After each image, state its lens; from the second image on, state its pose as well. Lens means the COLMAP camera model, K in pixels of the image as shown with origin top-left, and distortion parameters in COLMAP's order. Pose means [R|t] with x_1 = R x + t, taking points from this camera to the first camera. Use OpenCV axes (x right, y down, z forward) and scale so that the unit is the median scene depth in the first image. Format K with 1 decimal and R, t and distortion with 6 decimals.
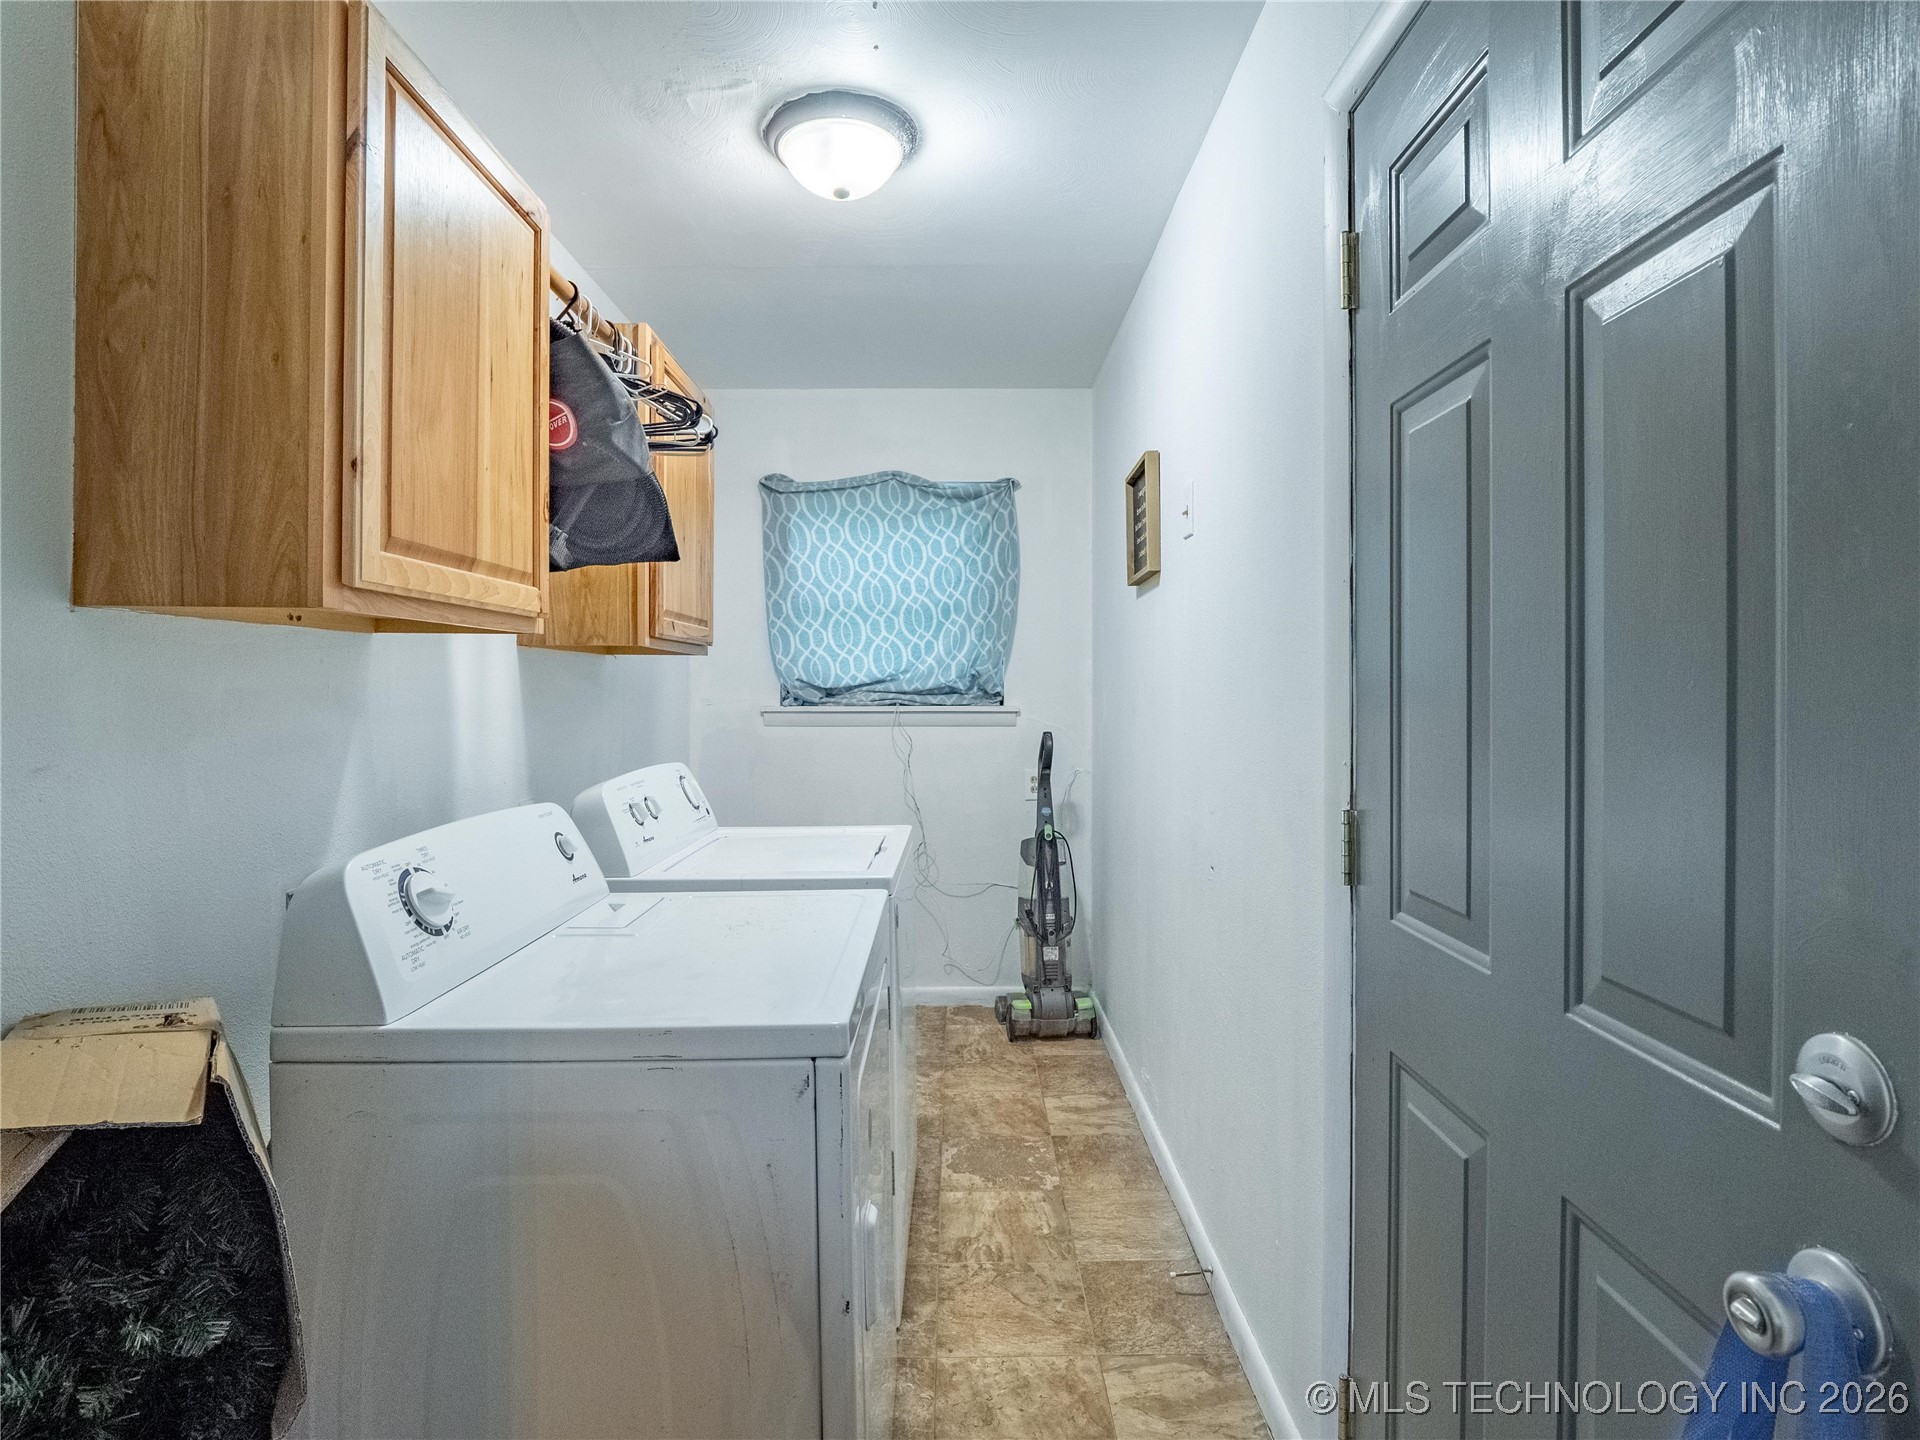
lens RADIAL K [[997.8, 0, 1002.4], [0, 997.8, 690.6], [0, 0, 1]] dist [-0.002879, -0.001547]
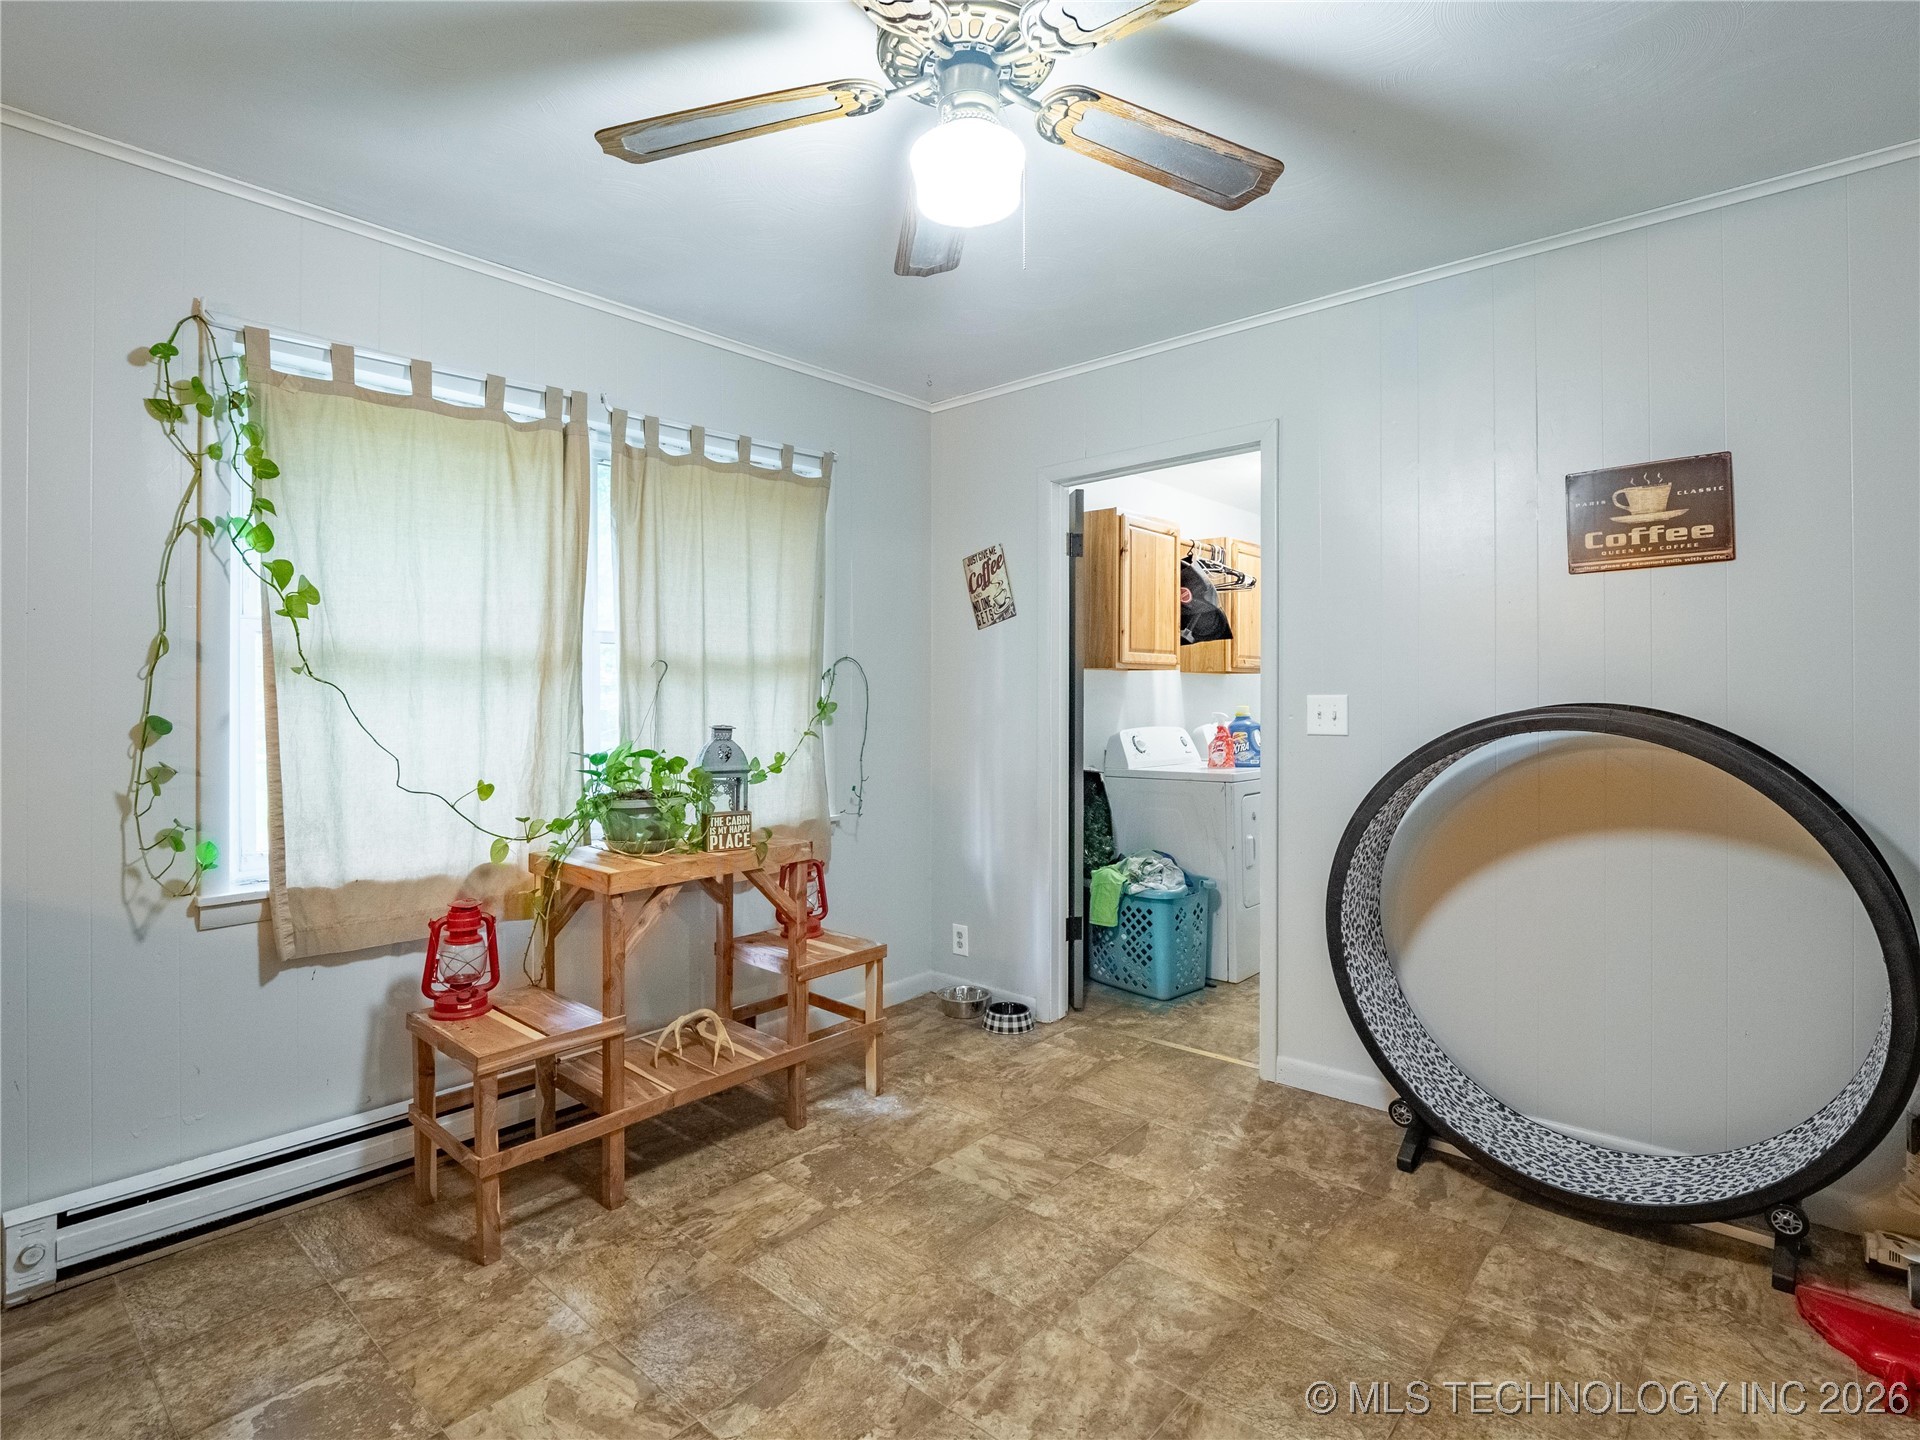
lens RADIAL K [[961.1, 0, 974.3], [0, 961.1, 690.3], [0, 0, 1]] dist [-0.016666, 0.000353]
pose [[0.723784, -0.005153, -0.690007, 1.085566], [0.001654, 0.999982, -0.005733, 0.020447], [0.690024, 0.003009, 0.723780, -1.513026]]
